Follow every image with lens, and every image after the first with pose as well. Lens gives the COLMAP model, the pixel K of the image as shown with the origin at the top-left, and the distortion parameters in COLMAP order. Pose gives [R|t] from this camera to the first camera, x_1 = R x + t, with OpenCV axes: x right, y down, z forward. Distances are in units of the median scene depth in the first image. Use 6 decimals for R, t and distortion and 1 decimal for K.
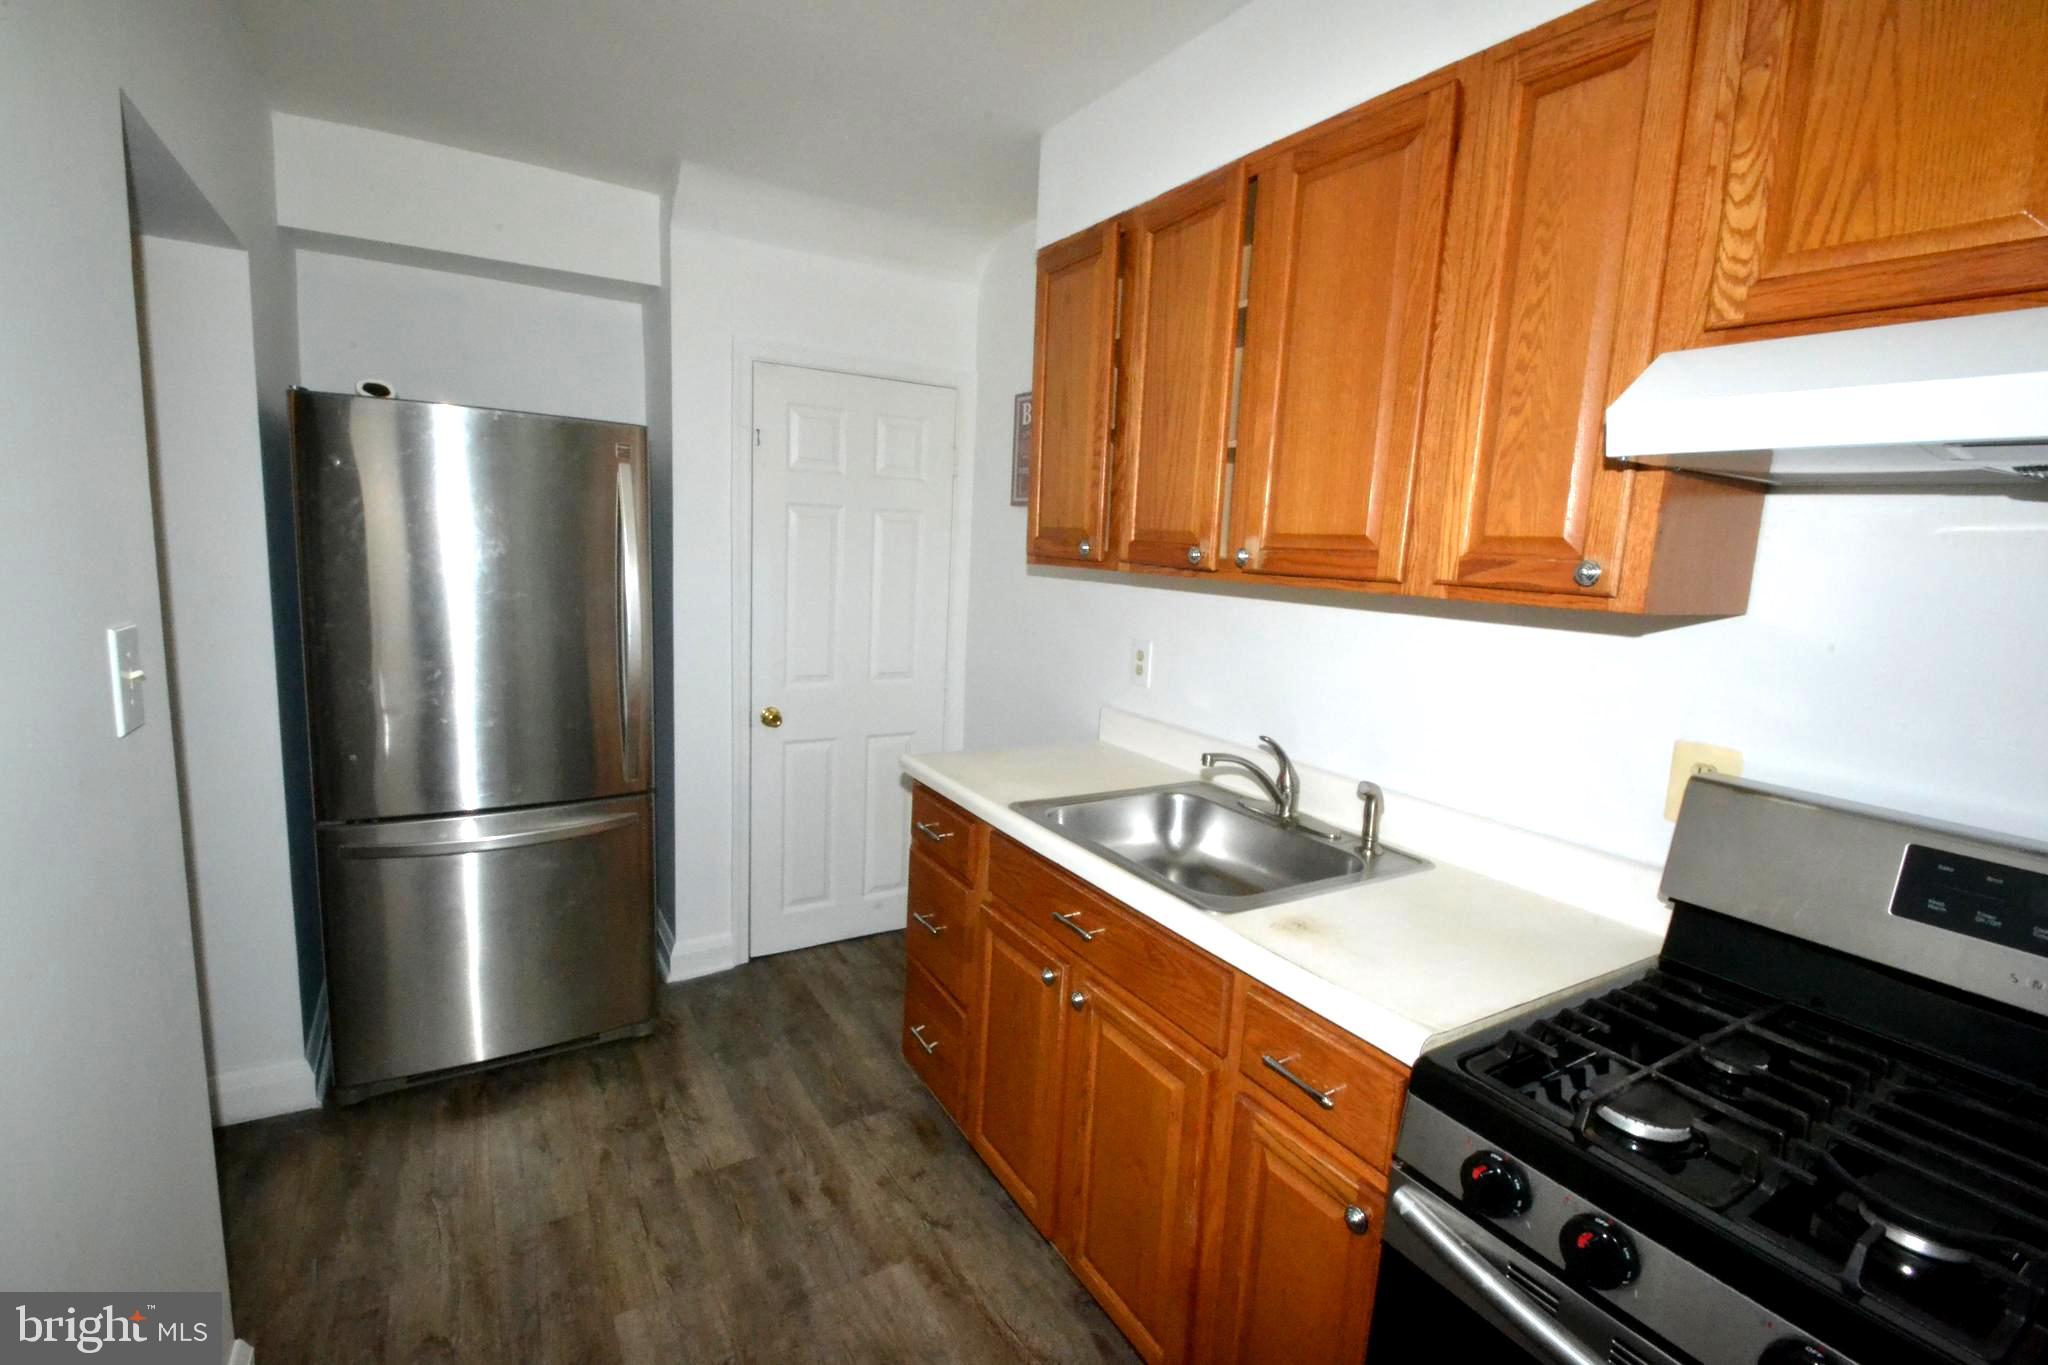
lens RADIAL K [[920.7, 0, 1021.7], [0, 920.7, 683.4], [0, 0, 1]] dist [-0.002703, -0.009794]
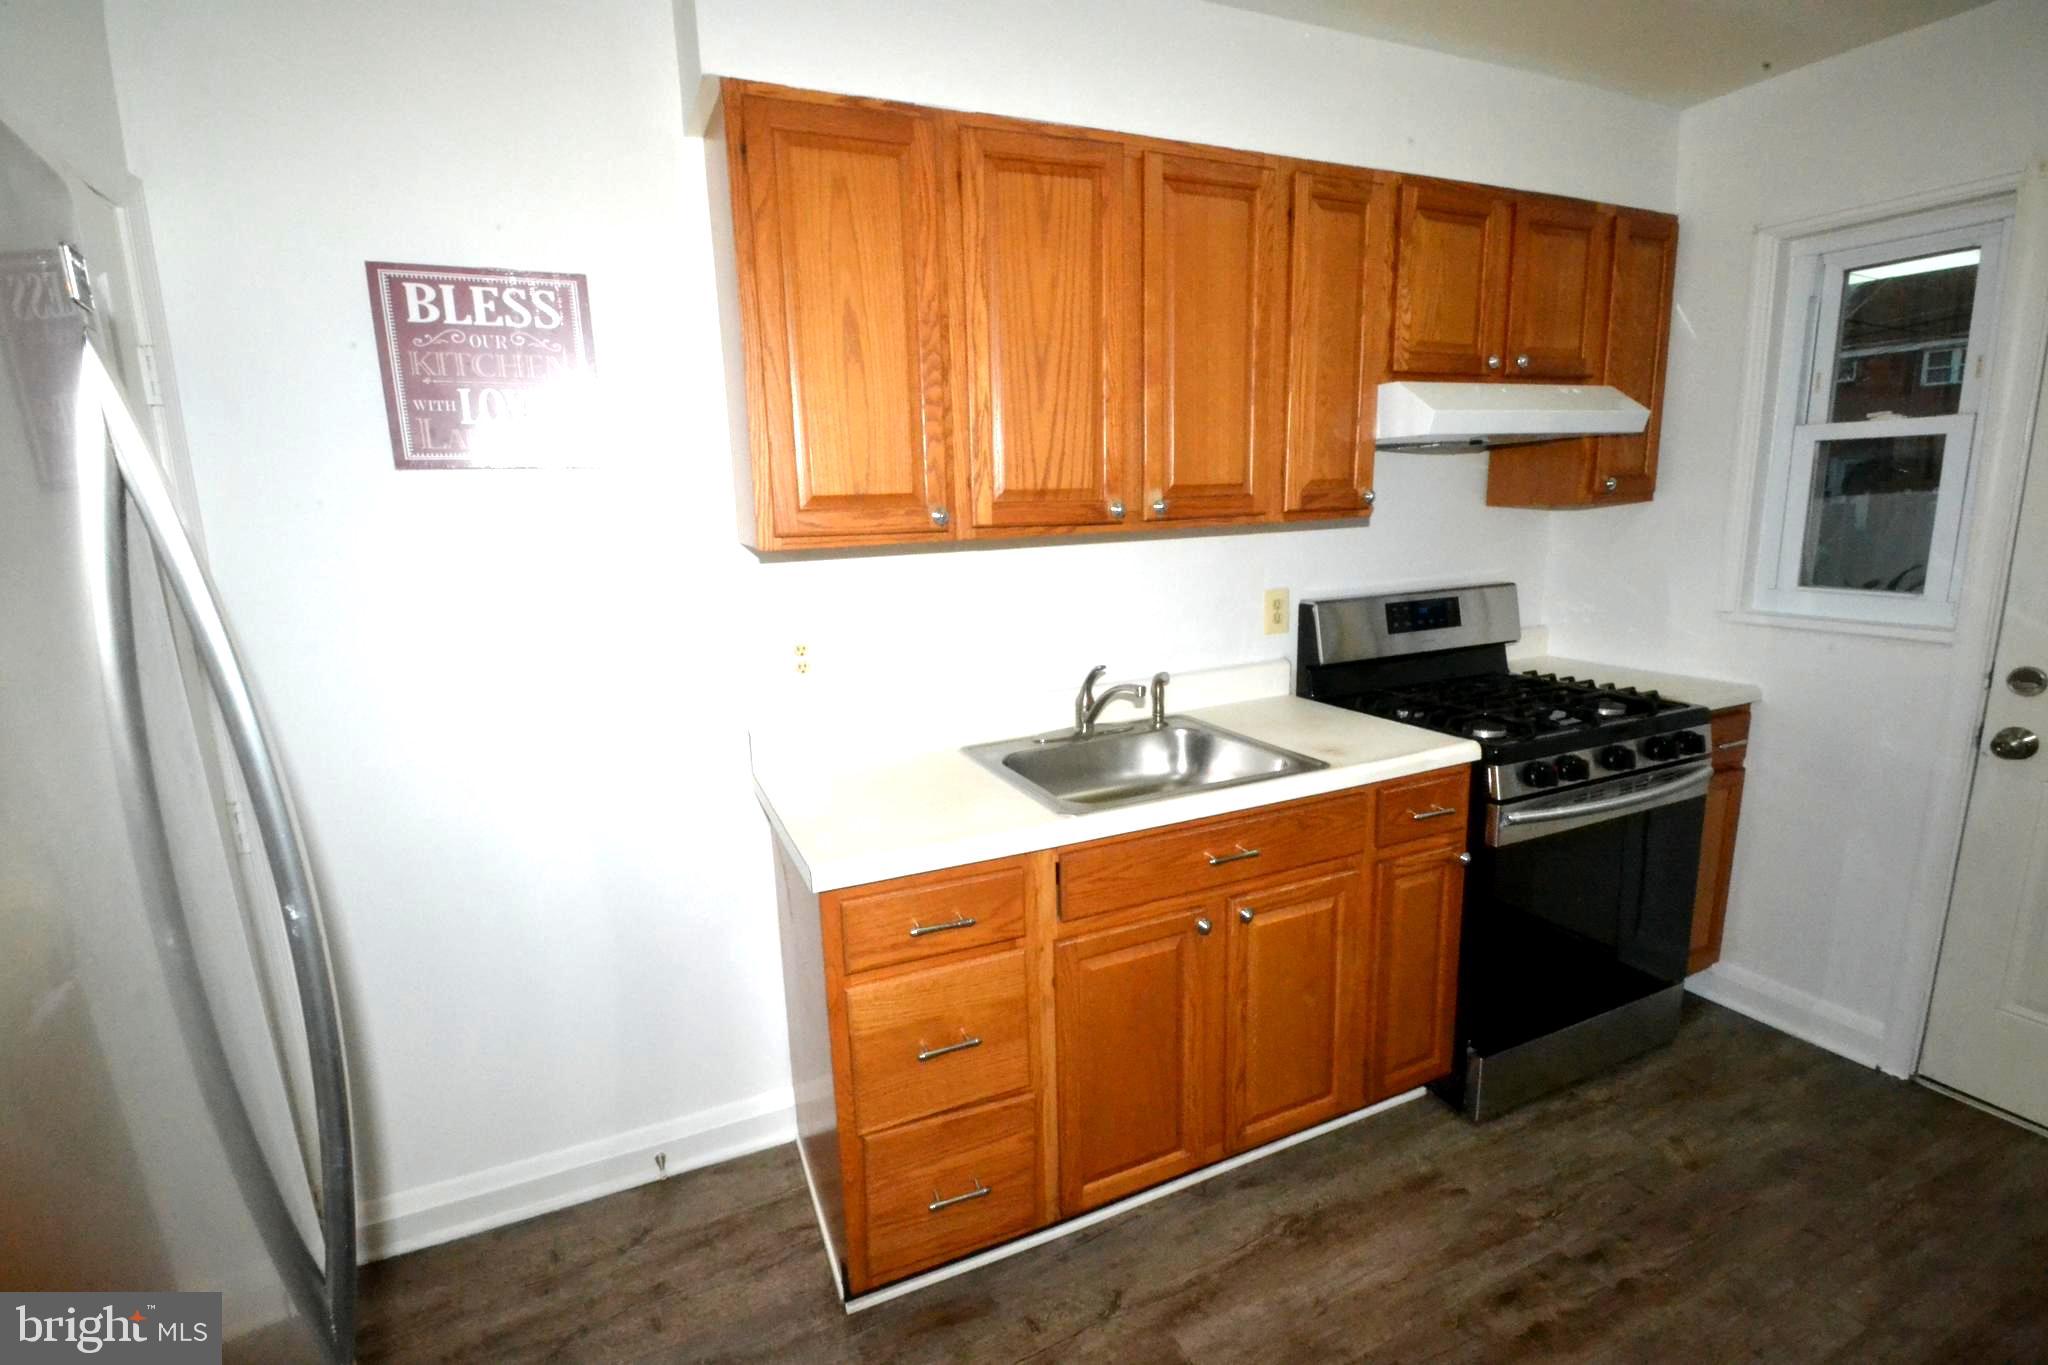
lens RADIAL K [[920.7, 0, 1020.7], [0, 920.7, 682.5], [0, 0, 1]] dist [-0.002703, -0.009794]
pose [[0.115822, -0.246327, 0.962241, -0.922716], [0.191336, 0.956150, 0.221737, -0.211846], [-0.974667, 0.158430, 0.157875, 0.999815]]
